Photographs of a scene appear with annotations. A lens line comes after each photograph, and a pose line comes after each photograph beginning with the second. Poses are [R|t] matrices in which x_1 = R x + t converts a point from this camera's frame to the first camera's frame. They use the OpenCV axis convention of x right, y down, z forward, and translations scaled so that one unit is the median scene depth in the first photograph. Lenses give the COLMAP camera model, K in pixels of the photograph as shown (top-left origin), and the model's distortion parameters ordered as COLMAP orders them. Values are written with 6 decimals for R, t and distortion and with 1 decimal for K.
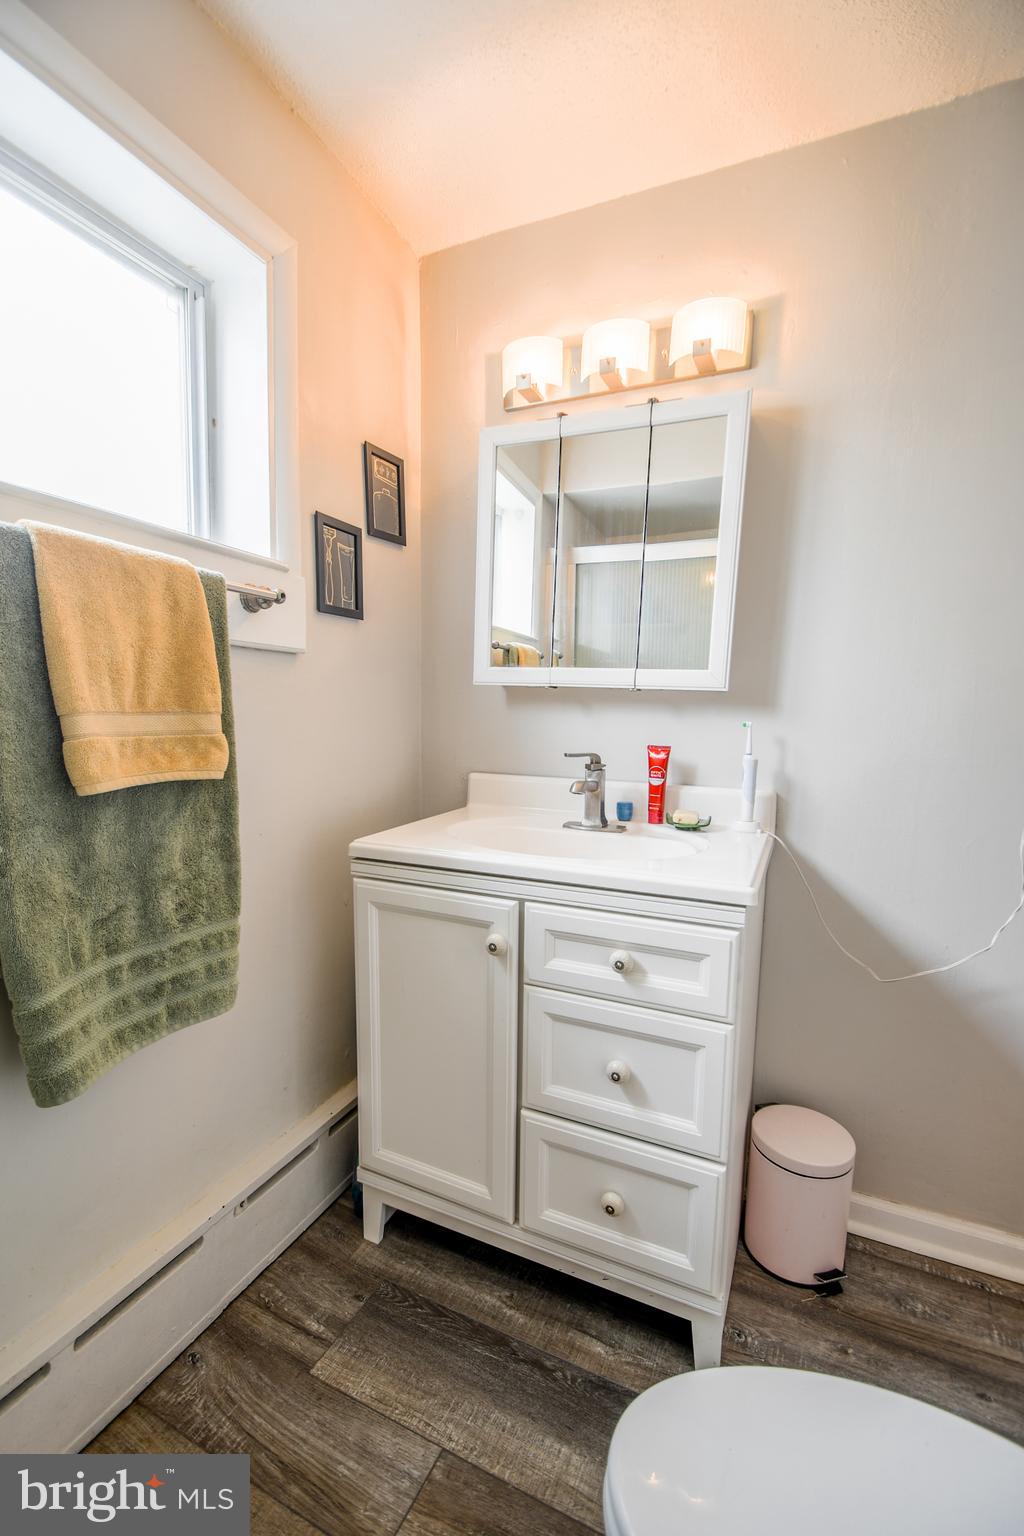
lens RADIAL K [[676.4, 0, 513.4], [0, 676.4, 783.3], [0, 0, 1]] dist [0.014425, -0.017714]
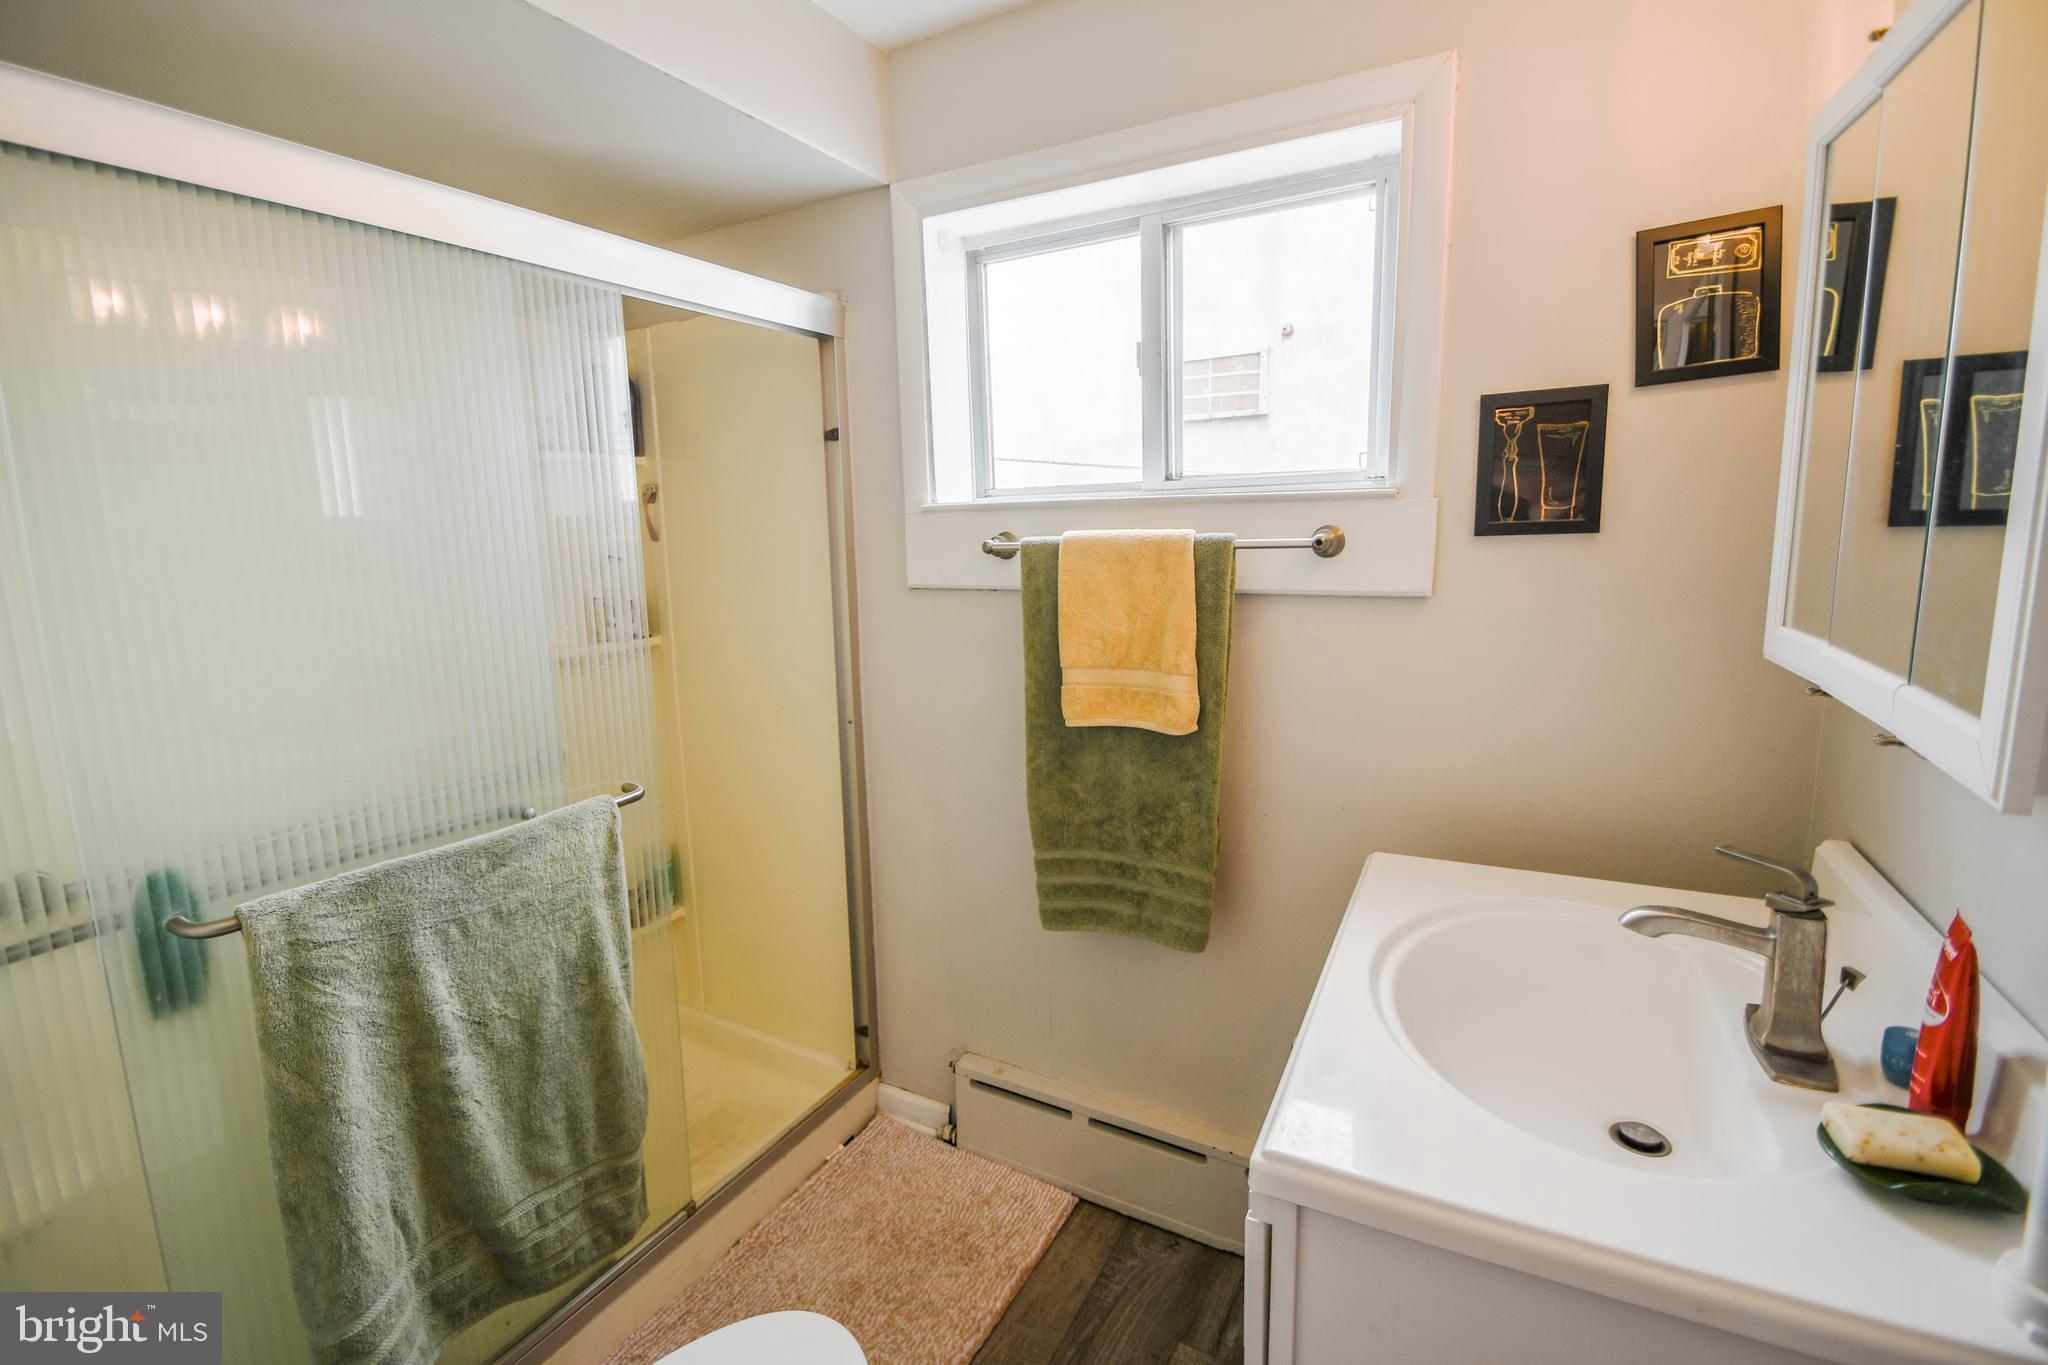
lens RADIAL K [[901.8, 0, 995.1], [0, 901.8, 668.6], [0, 0, 1]] dist [0.014425, -0.017714]
pose [[-0.082265, 0.130783, -0.987992, 0.867455], [-0.088983, 0.986429, 0.137985, -0.246752], [0.992630, 0.099266, -0.069511, 0.706909]]
